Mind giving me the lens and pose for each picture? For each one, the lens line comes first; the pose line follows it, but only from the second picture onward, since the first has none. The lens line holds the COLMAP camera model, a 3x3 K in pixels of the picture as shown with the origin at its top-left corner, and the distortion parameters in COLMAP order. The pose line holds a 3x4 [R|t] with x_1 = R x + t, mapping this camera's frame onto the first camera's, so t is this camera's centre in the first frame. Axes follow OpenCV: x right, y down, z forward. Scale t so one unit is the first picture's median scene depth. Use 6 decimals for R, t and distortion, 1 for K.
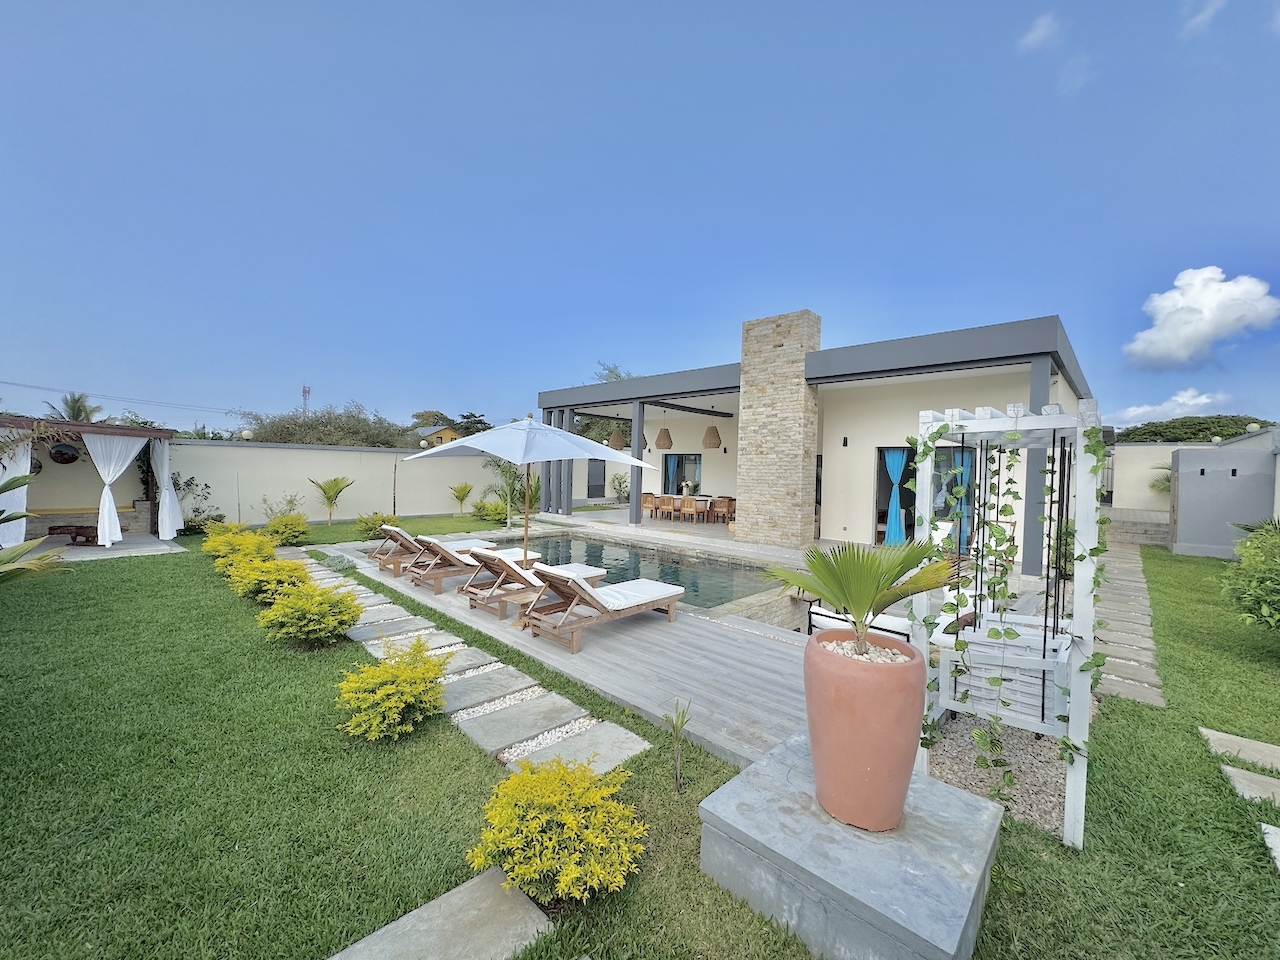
lens RADIAL K [[516.7, 0, 639.9], [0, 516.7, 478.2], [0, 0, 1]] dist [-0.001151, 0.000332]
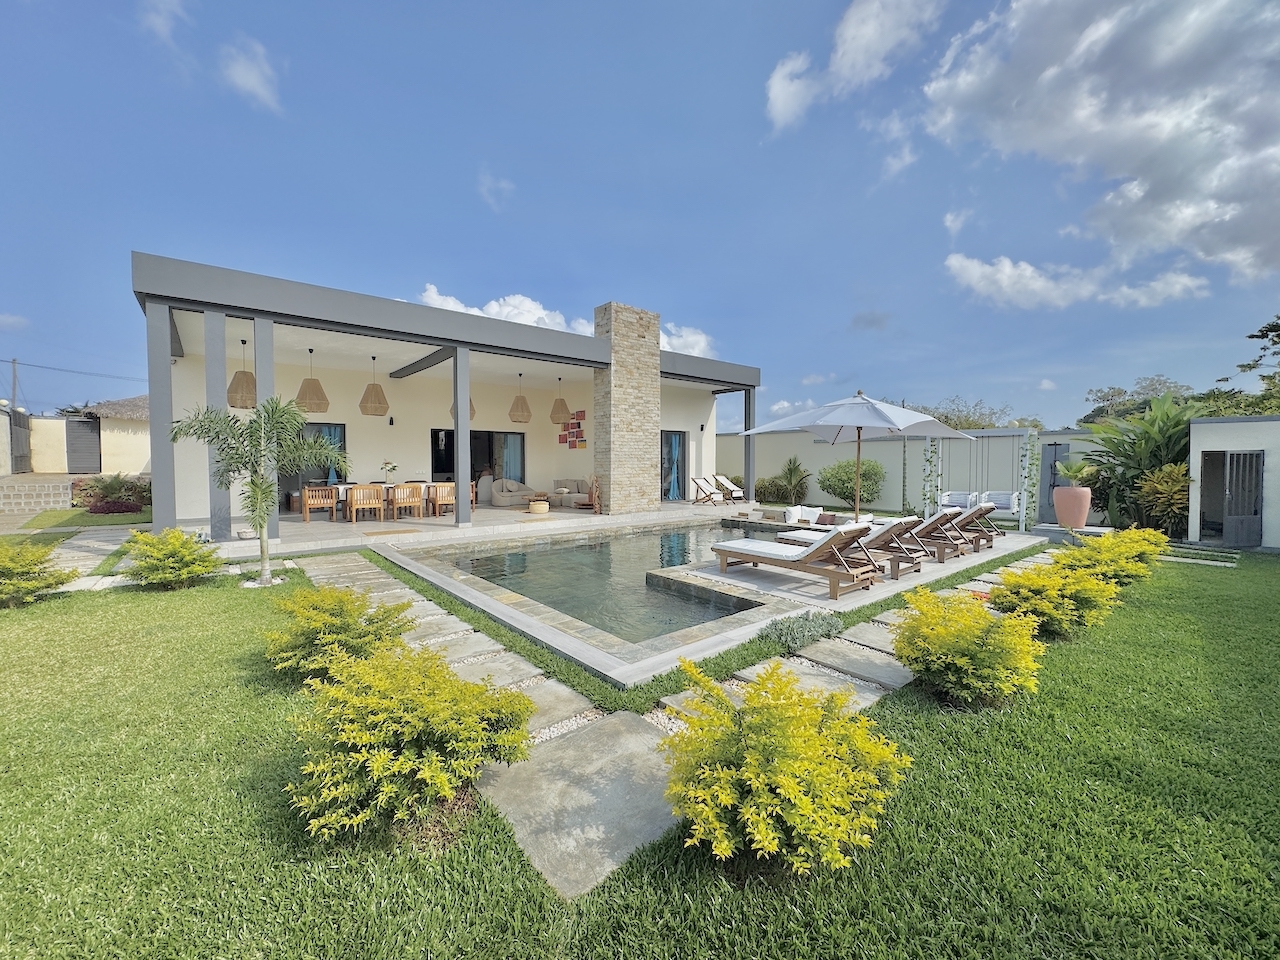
lens RADIAL K [[516.7, 0, 639.6], [0, 516.7, 480.2], [0, 0, 1]] dist [-0.001151, 0.000332]
pose [[0.105900, -0.060800, 0.992516, -0.832579], [0.022428, 0.998021, 0.058745, -0.007165], [-0.994124, 0.016039, 0.107054, 0.839483]]
